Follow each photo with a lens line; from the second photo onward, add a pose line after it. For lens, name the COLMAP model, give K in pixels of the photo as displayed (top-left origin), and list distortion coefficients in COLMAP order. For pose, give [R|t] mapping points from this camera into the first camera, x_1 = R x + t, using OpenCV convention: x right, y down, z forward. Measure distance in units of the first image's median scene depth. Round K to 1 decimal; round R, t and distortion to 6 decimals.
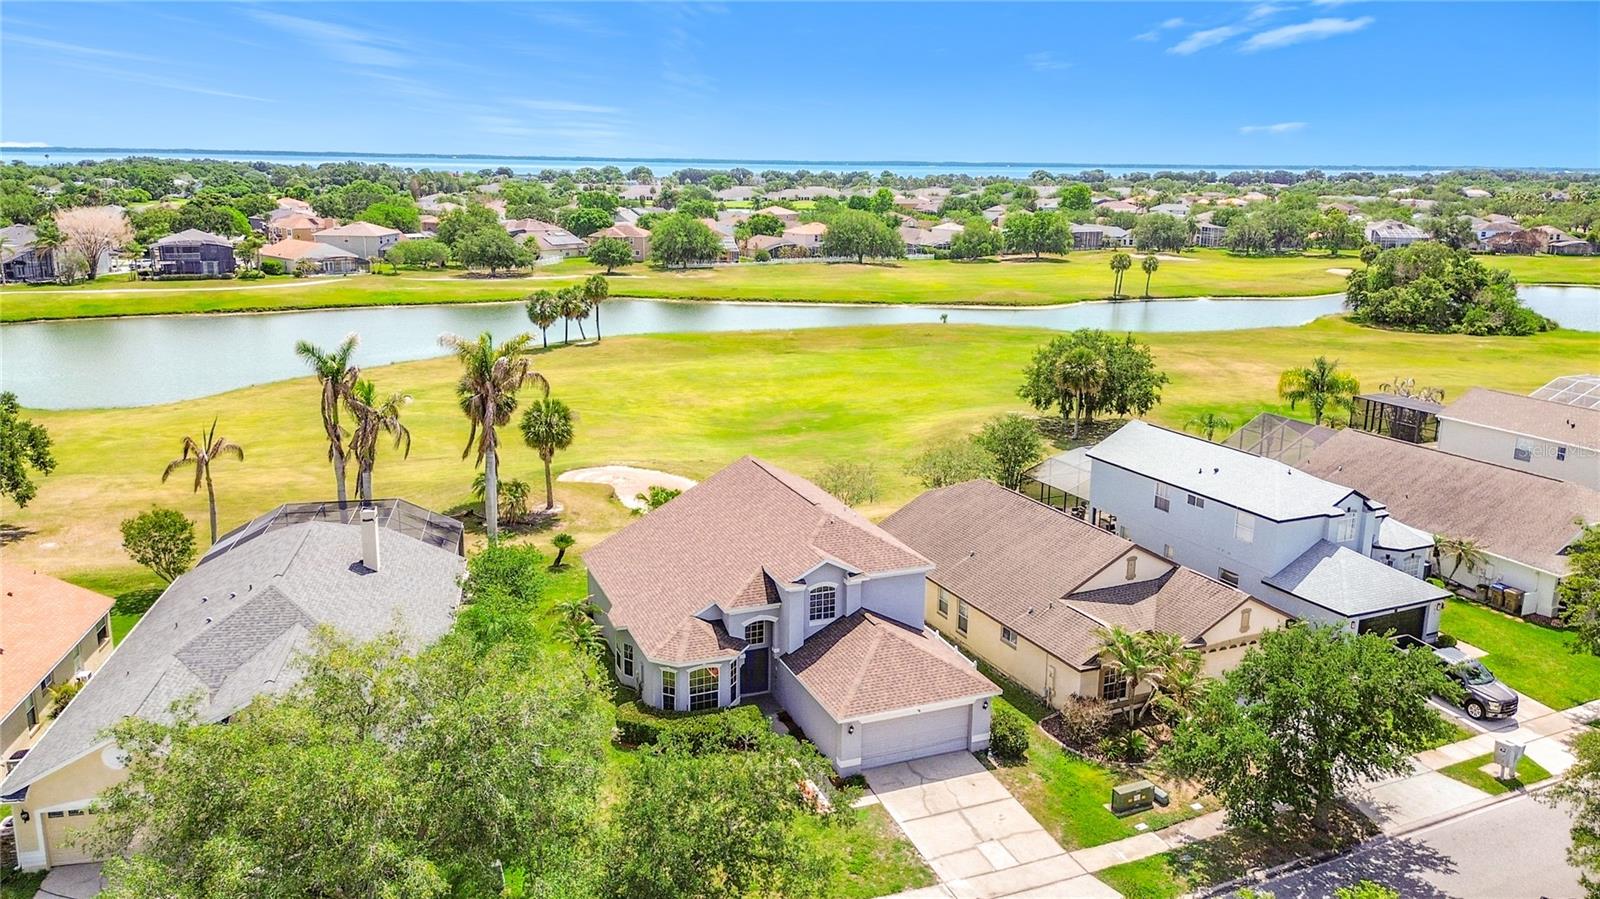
lens RADIAL K [[1174.8, 0, 795.9], [0, 1174.8, 425.1], [0, 0, 1]] dist [0.088390, -0.117287]
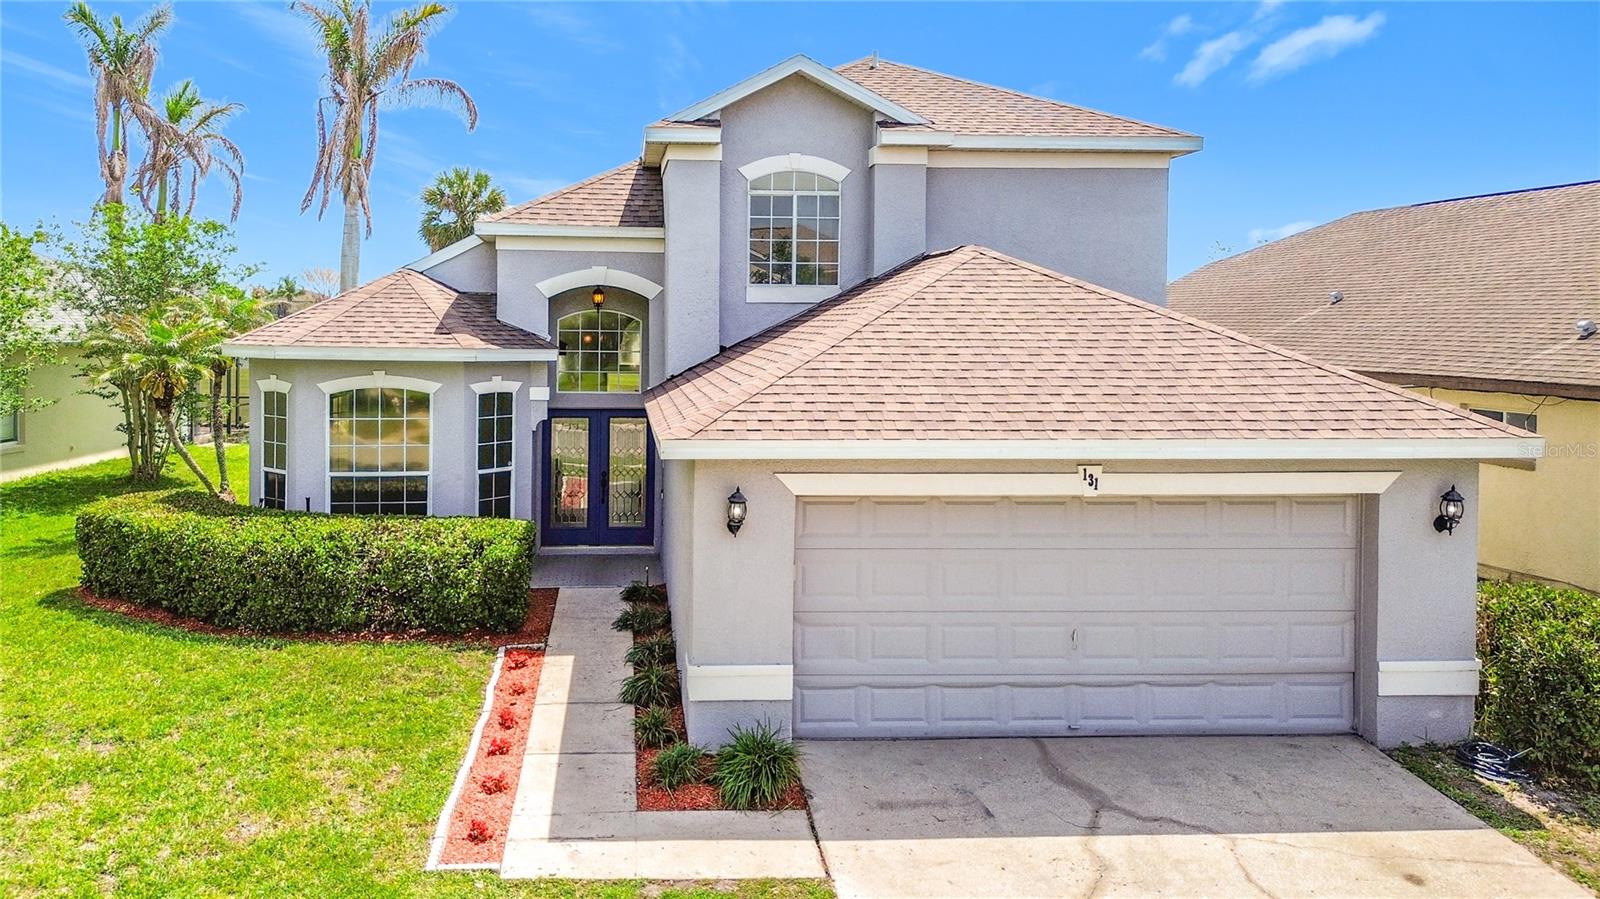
lens RADIAL K [[1185.6, 0, 689.8], [0, 1185.6, 347.8], [0, 0, 1]] dist [0.044454, -0.025504]
pose [[0.944950, -0.001273, -0.327213, 0.065571], [-0.065260, 0.979170, -0.192271, 0.163012], [0.320642, 0.203040, 0.925183, 0.478206]]
